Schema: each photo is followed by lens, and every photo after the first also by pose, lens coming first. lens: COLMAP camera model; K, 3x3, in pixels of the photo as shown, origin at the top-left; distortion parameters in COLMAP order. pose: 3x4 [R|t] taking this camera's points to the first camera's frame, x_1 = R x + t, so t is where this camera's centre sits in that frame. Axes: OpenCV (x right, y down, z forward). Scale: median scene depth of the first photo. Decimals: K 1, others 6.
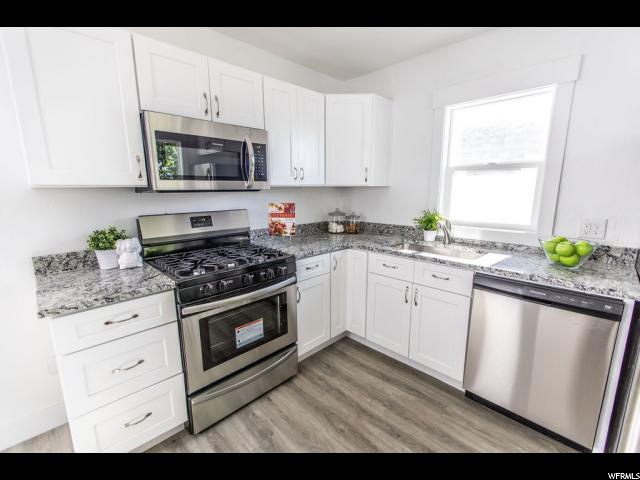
lens RADIAL K [[285.3, 0, 321.0], [0, 285.3, 239.3], [0, 0, 1]] dist [0.001775, 0.000116]
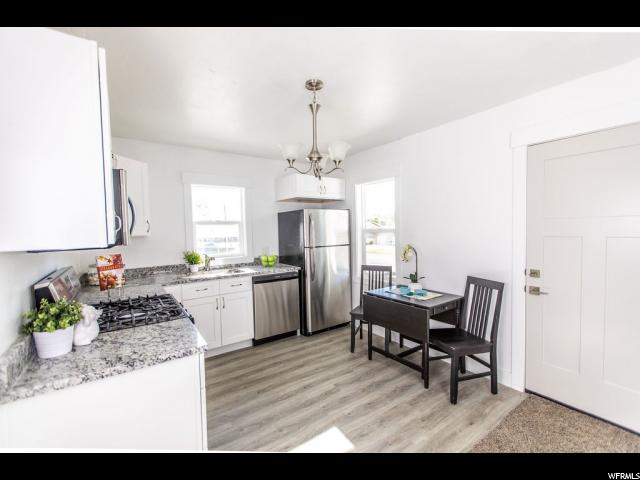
lens RADIAL K [[285.3, 0, 321.1], [0, 285.3, 240.7], [0, 0, 1]] dist [0.001775, 0.000116]
pose [[0.163147, -0.048189, 0.985424, -0.984041], [0.195854, 0.980510, 0.015523, -0.047963], [-0.966966, 0.190467, 0.169406, 0.118015]]
